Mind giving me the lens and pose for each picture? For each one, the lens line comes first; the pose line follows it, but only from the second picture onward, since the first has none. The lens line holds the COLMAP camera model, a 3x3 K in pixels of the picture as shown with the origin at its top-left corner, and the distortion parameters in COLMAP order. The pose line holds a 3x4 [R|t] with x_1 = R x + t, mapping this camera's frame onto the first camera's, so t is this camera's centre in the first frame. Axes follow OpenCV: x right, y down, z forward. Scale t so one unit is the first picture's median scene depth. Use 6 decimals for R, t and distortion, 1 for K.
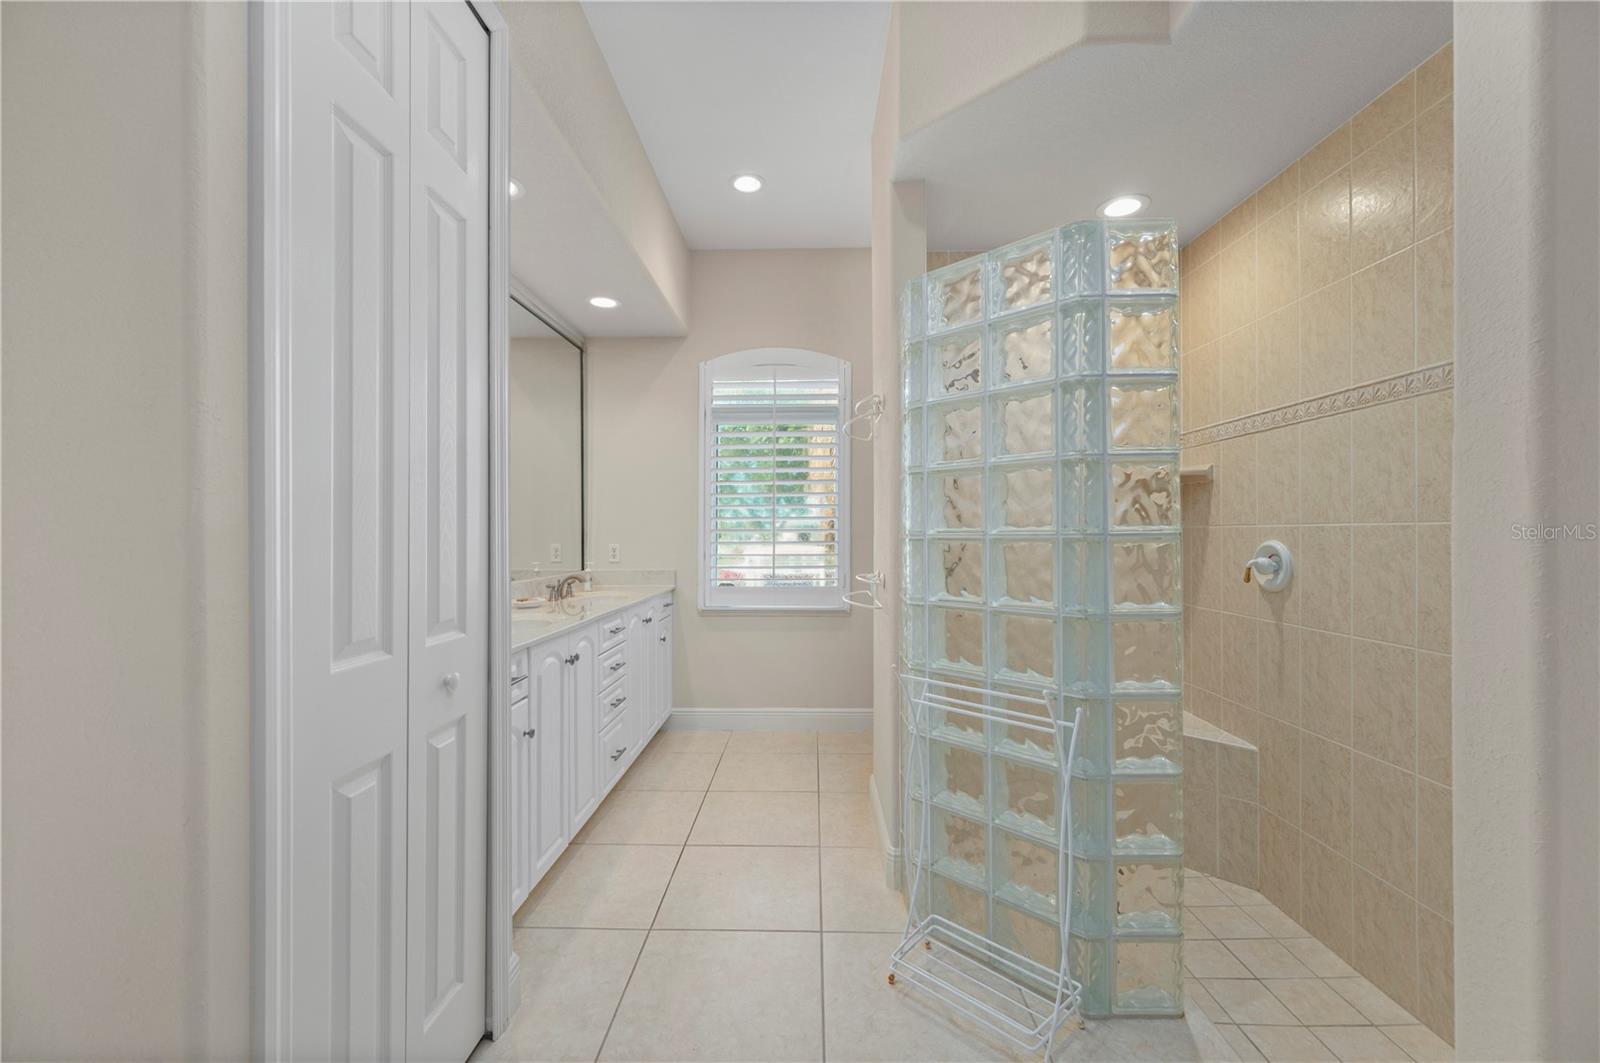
lens RADIAL K [[646.5, 0, 799.8], [0, 646.5, 532.4], [0, 0, 1]] dist [0.003773, 0.000444]
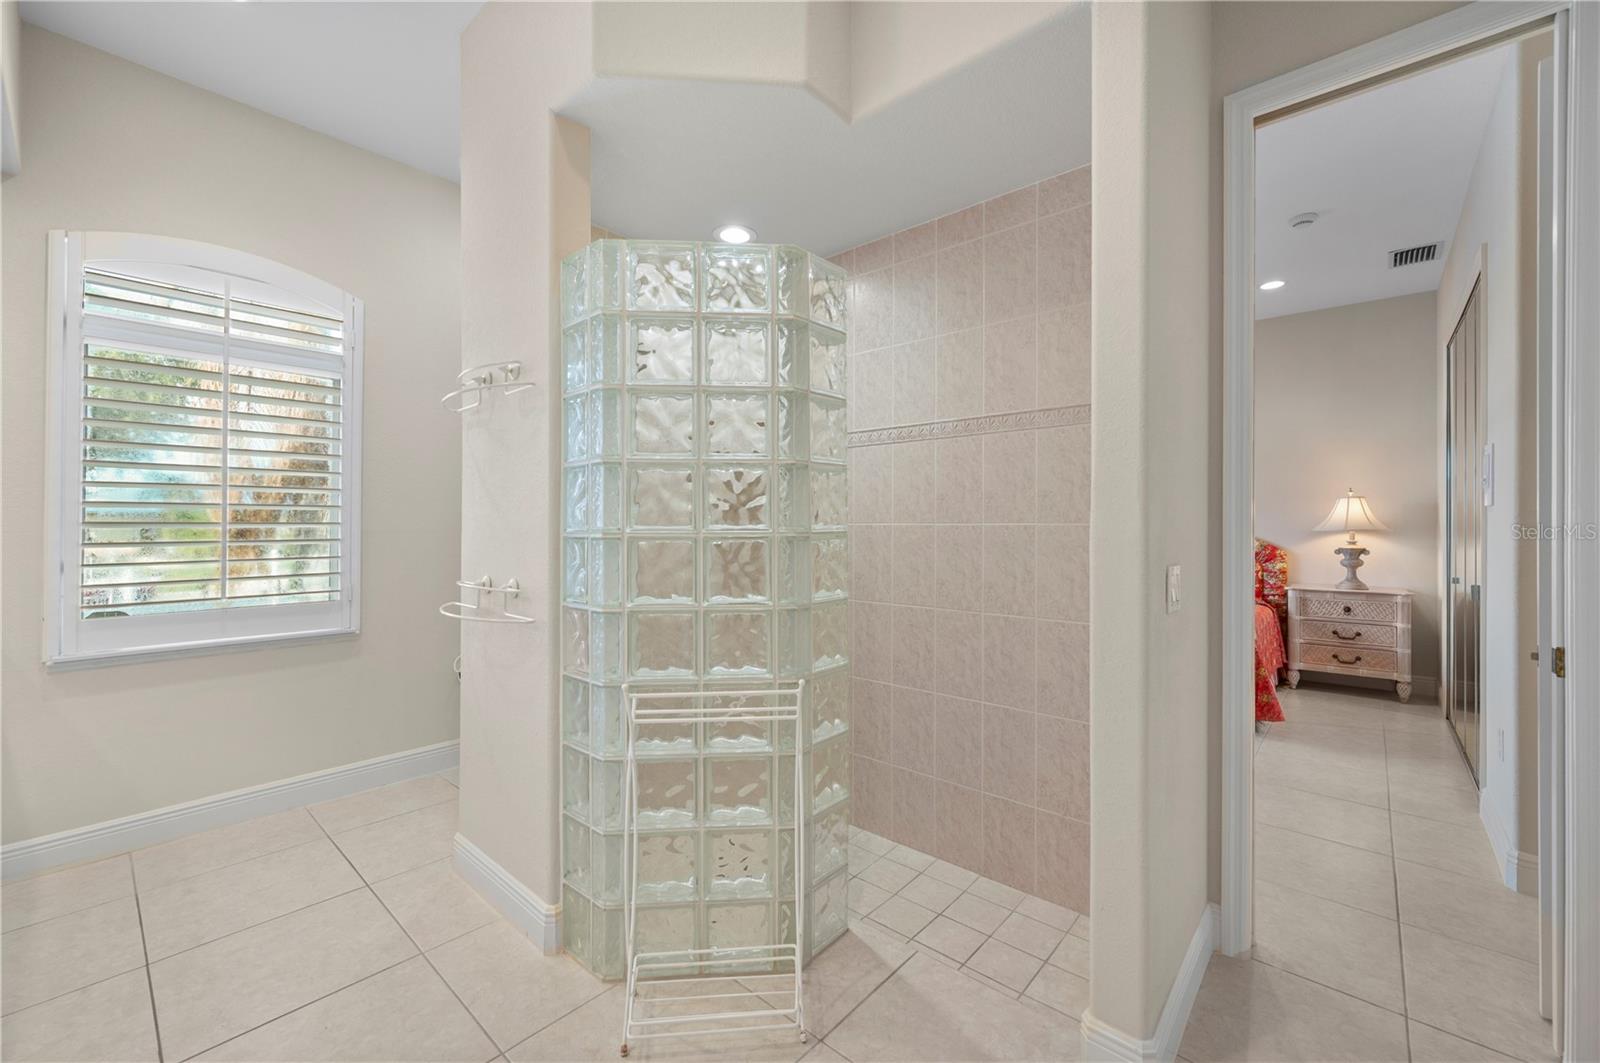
lens RADIAL K [[646.5, 0, 802.7], [0, 646.5, 525.5], [0, 0, 1]] dist [0.003773, 0.000444]
pose [[0.642814, 0.003613, 0.766014, -0.355155], [-0.004193, 0.999990, -0.001198, -0.007137], [-0.766011, -0.002442, 0.642823, 0.257720]]
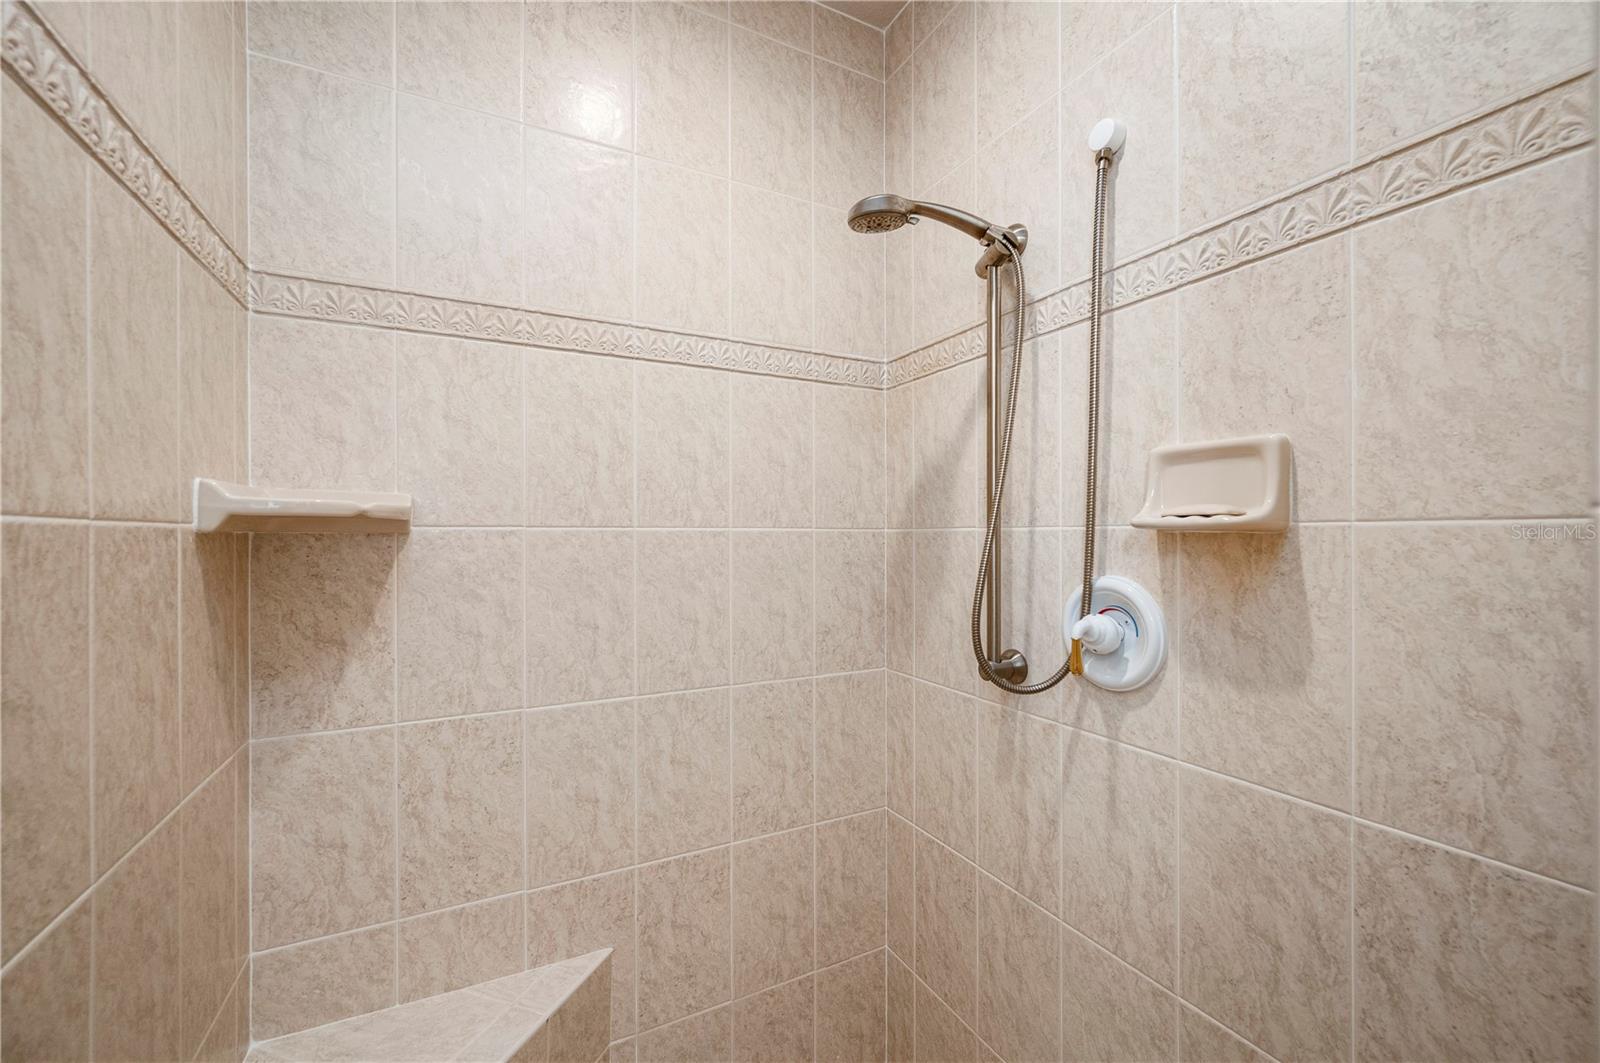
lens RADIAL K [[646.5, 0, 797.6], [0, 646.5, 532.2], [0, 0, 1]] dist [0.003773, 0.000444]
pose [[-0.463107, 0.007541, 0.886270, 0.189771], [0.003367, 0.999972, -0.006748, -0.004269], [-0.886296, -0.000141, -0.463119, 1.304543]]
